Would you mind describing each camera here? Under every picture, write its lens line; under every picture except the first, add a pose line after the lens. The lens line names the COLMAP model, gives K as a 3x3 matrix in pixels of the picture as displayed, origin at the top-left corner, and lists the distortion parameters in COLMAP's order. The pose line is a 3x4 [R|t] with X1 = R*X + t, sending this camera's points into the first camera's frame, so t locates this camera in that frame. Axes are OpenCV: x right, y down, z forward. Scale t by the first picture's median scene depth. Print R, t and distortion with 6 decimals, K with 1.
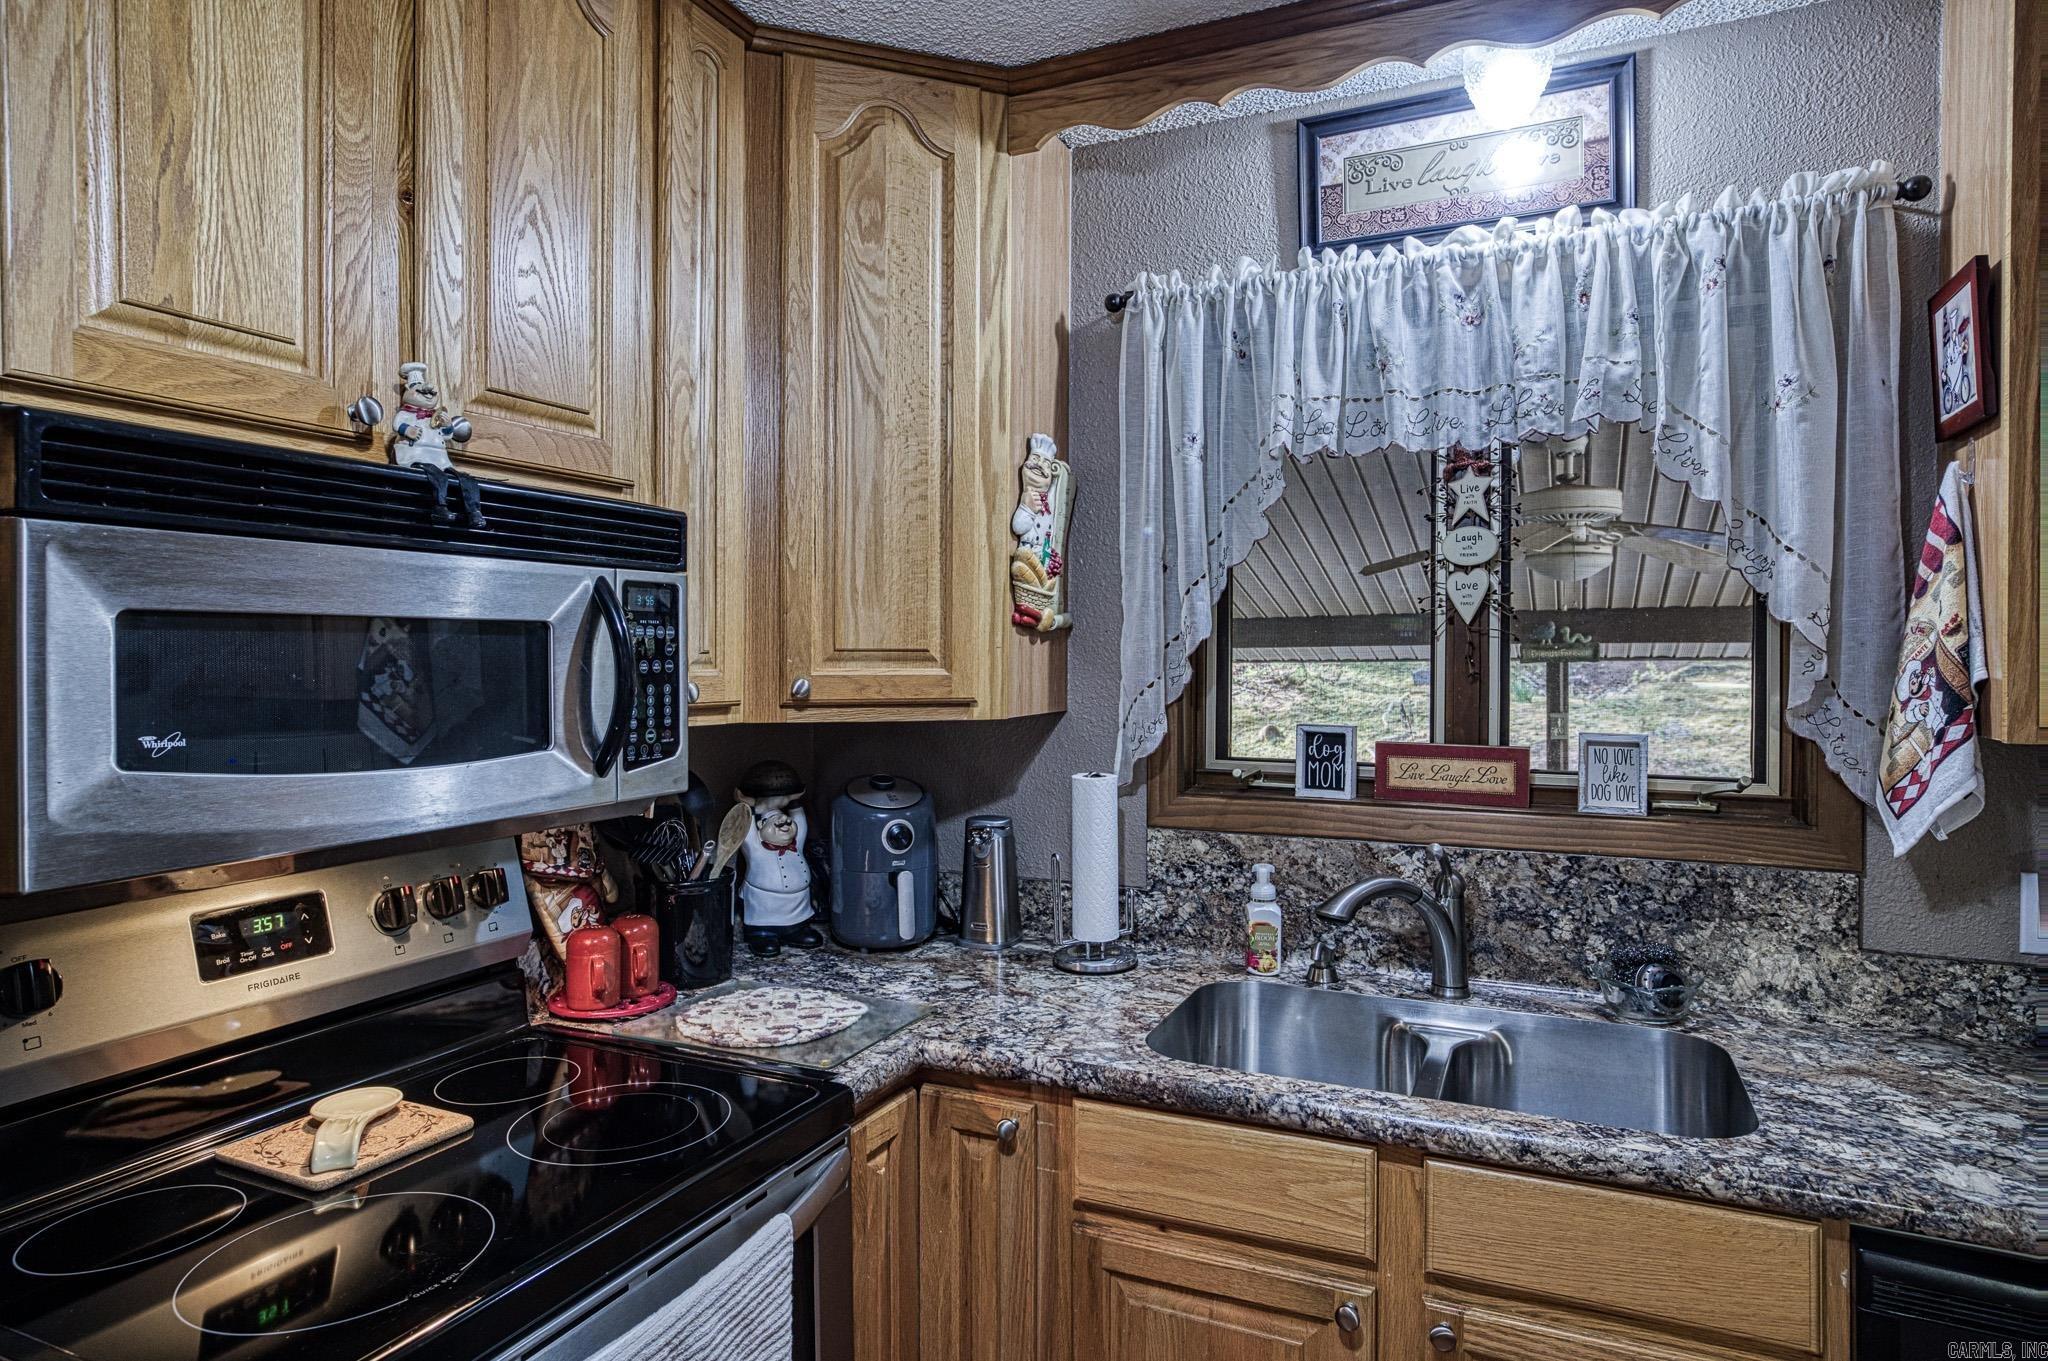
lens RADIAL K [[1192.4, 0, 1018.5], [0, 1192.4, 676.5], [0, 0, 1]] dist [-0.027274, 0.013970]
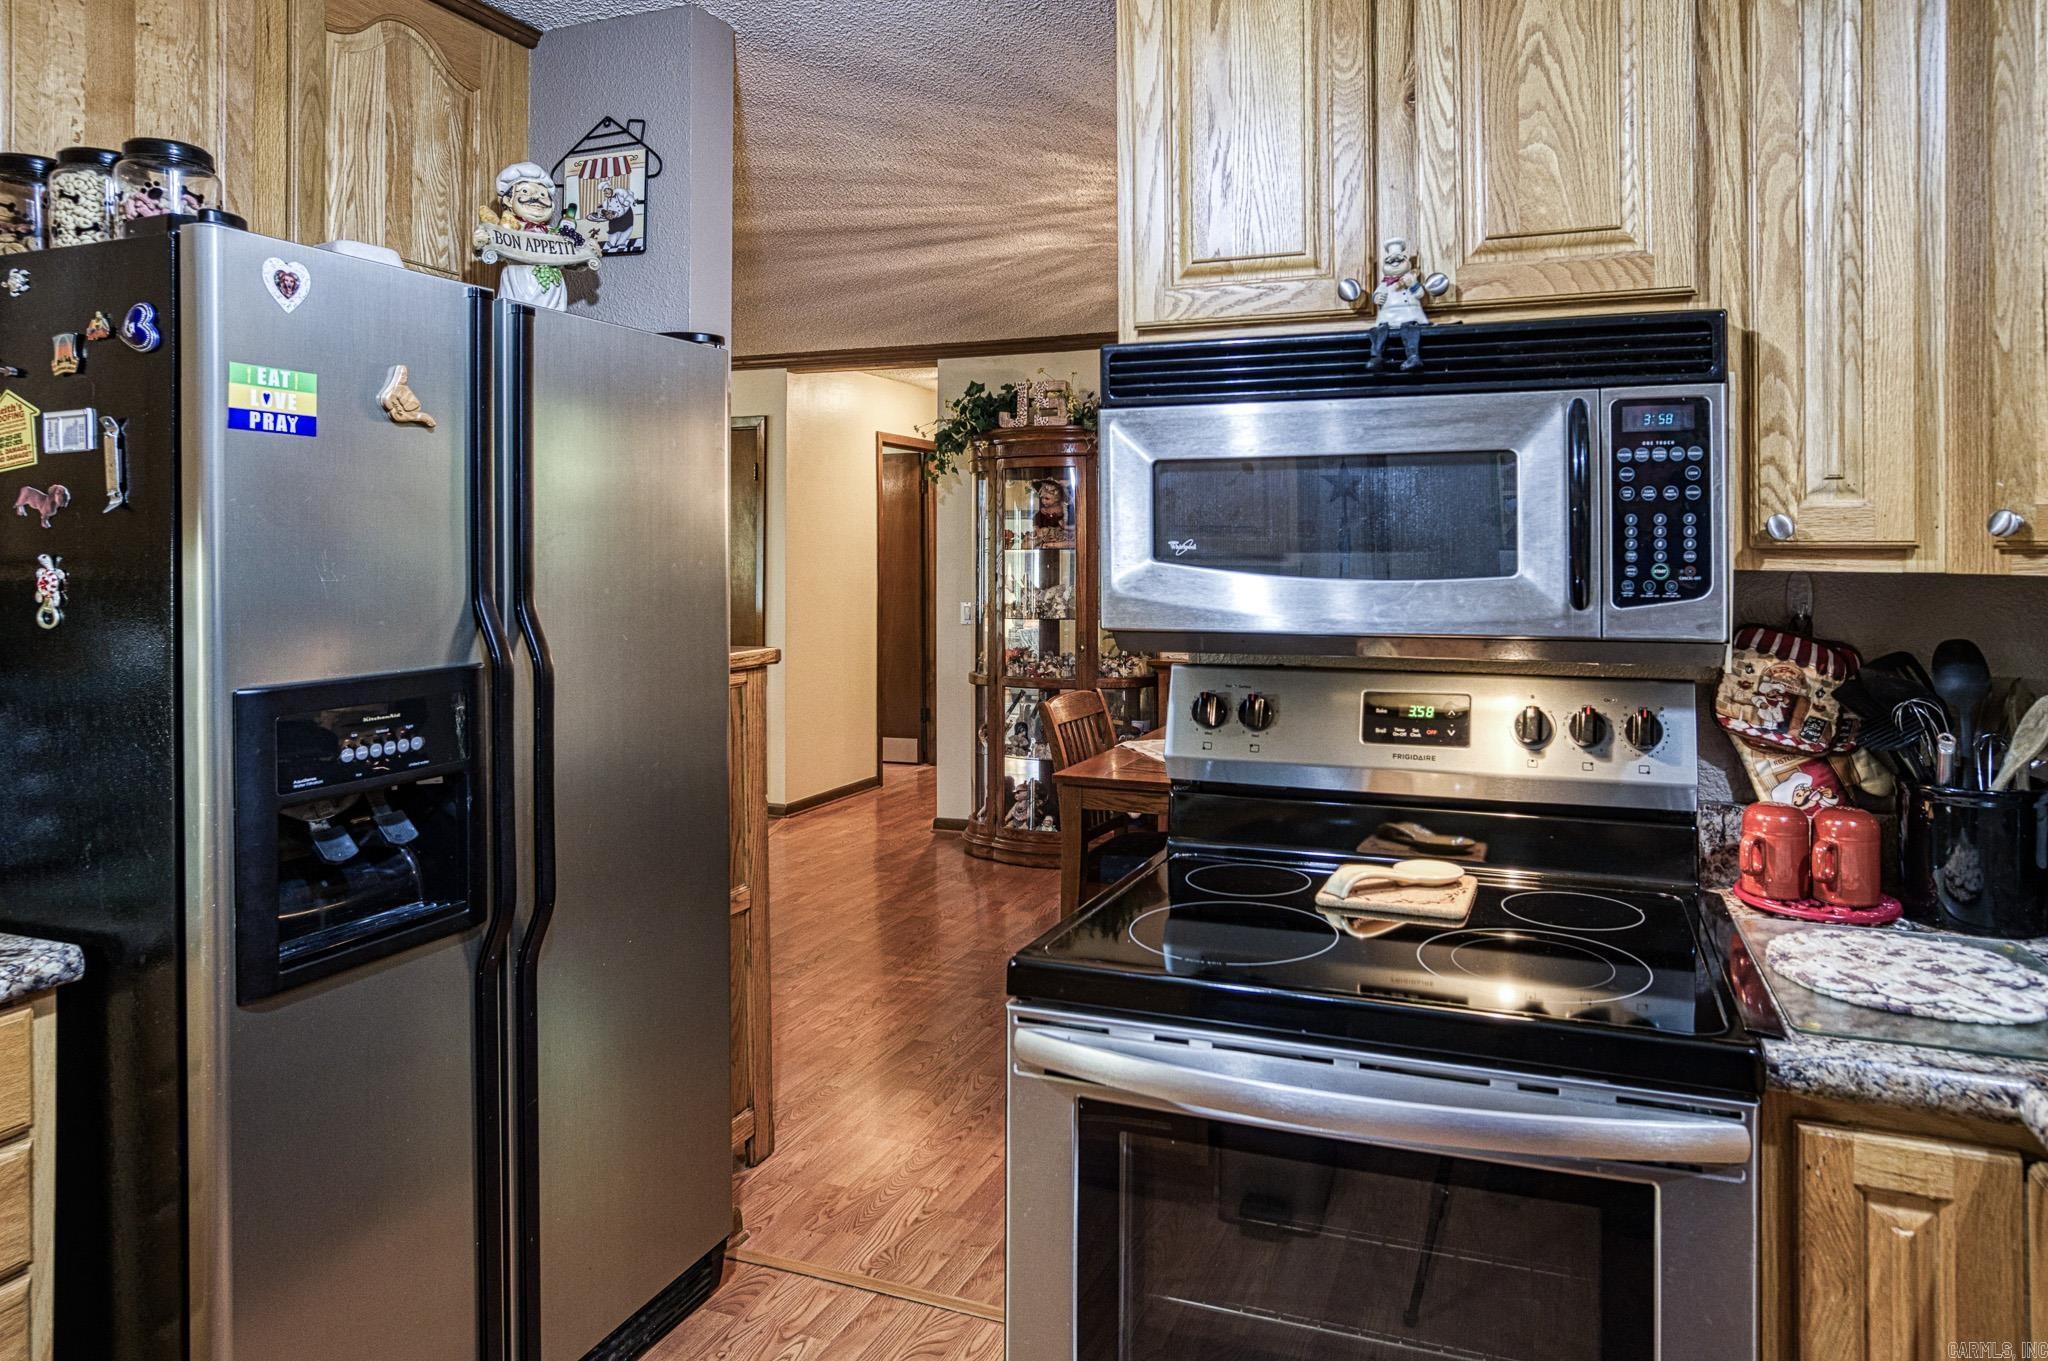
lens RADIAL K [[1198.9, 0, 1118.3], [0, 1198.9, 547.4], [0, 0, 1]] dist [0.001969, 0.000485]
pose [[0.097942, -0.000224, -0.995192, 0.505007], [-0.019440, 0.999809, -0.002139, 0.039016], [0.995002, 0.019556, 0.097919, 0.475643]]
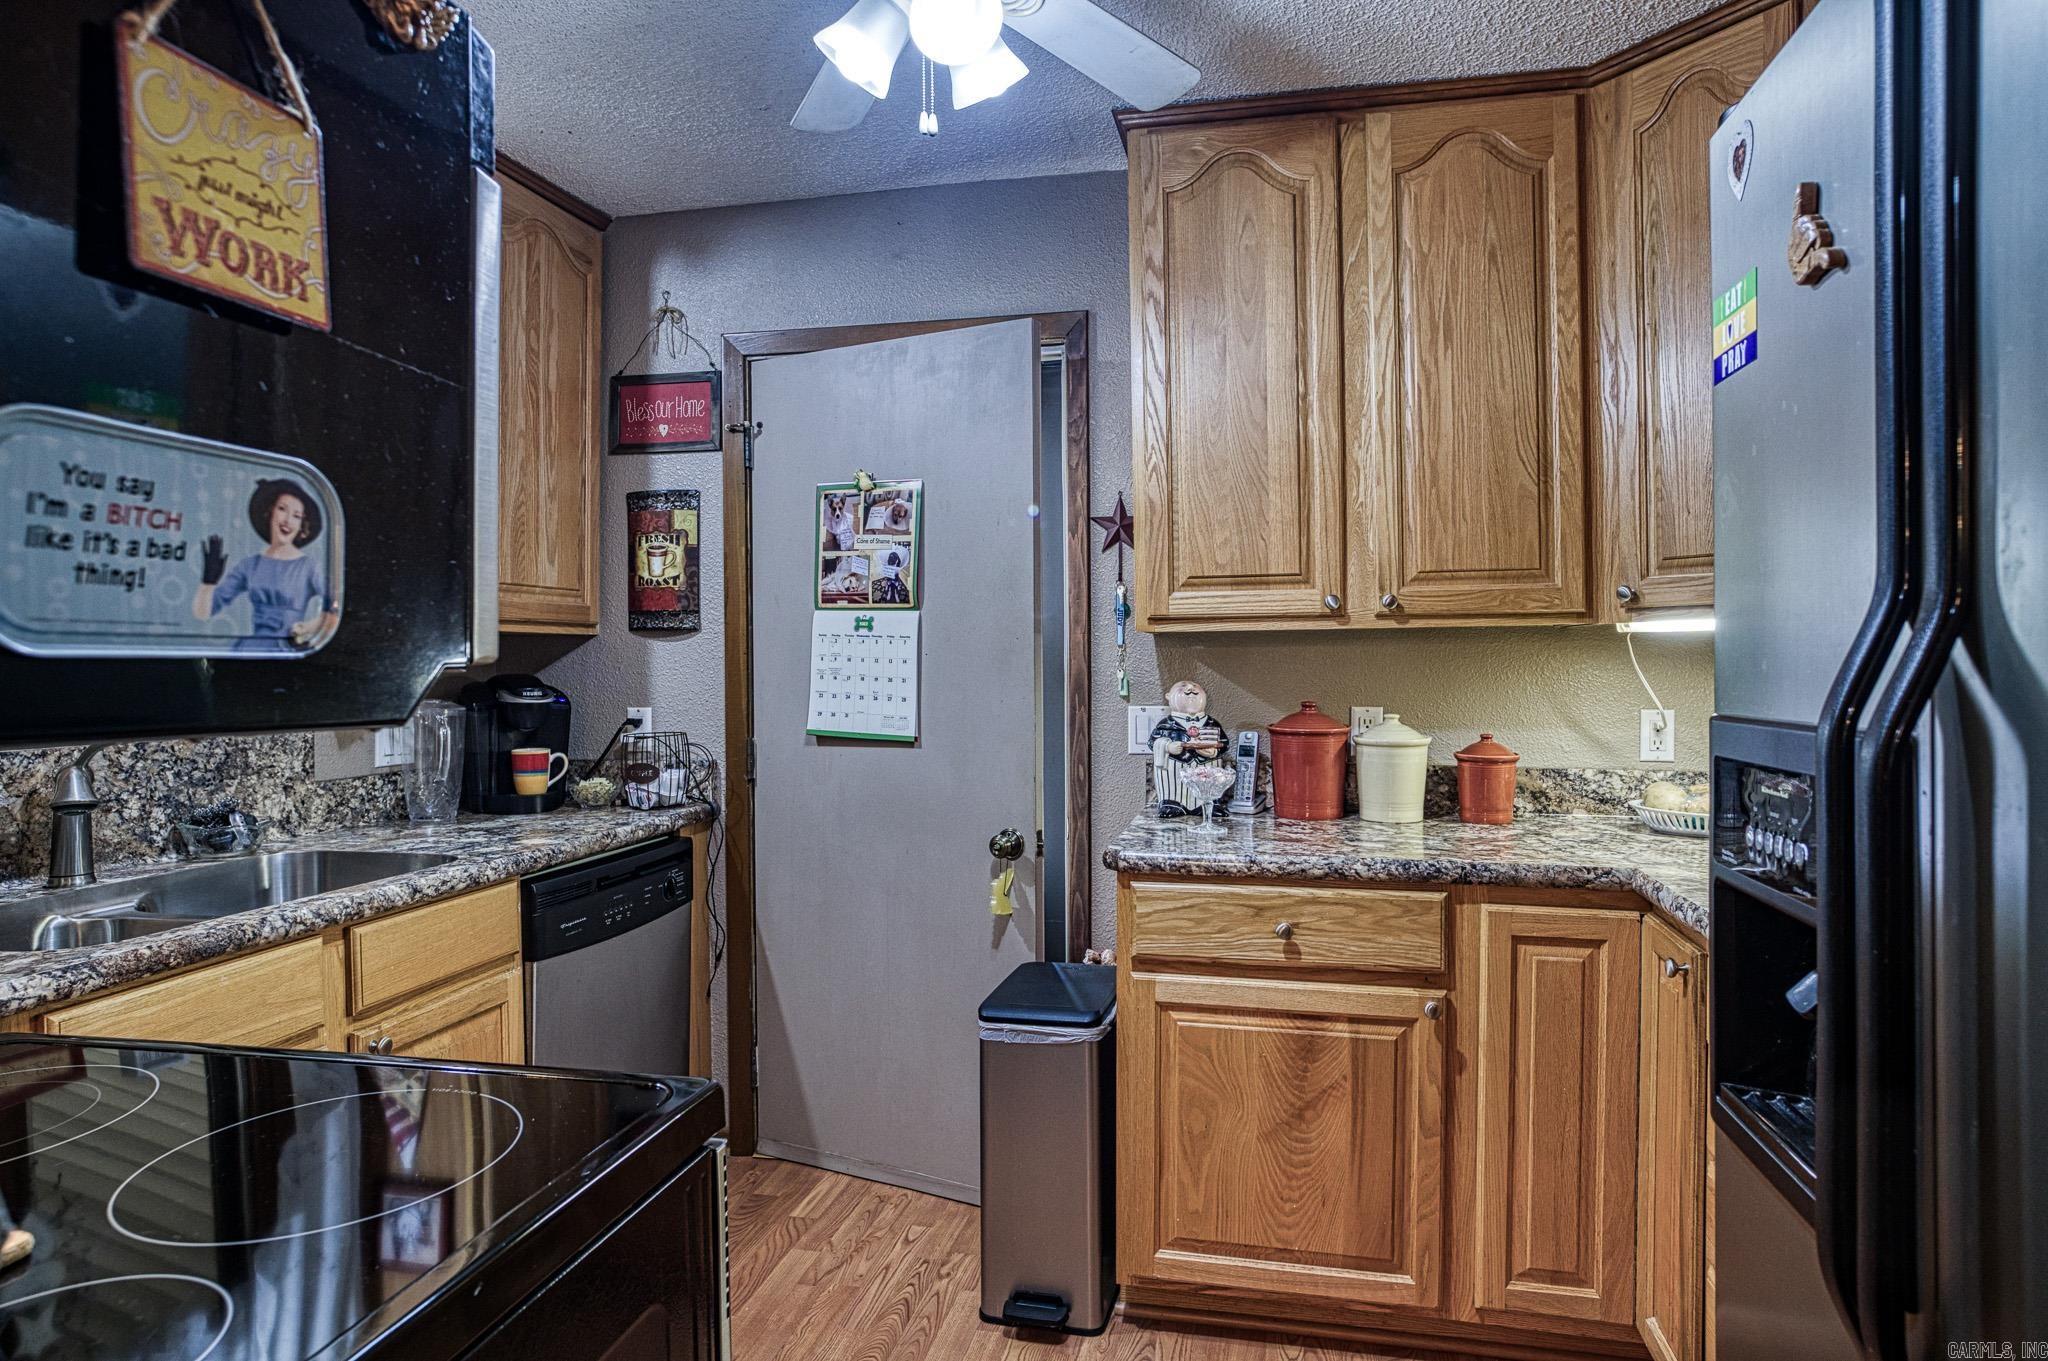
lens RADIAL K [[1192.4, 0, 1035.4], [0, 1192.4, 672.8], [0, 0, 1]] dist [-0.027274, 0.013970]
pose [[-0.221241, -0.004640, 0.975208, -0.974048], [0.027230, 0.999569, 0.010933, 0.110434], [-0.974839, 0.028974, -0.221020, 0.469523]]
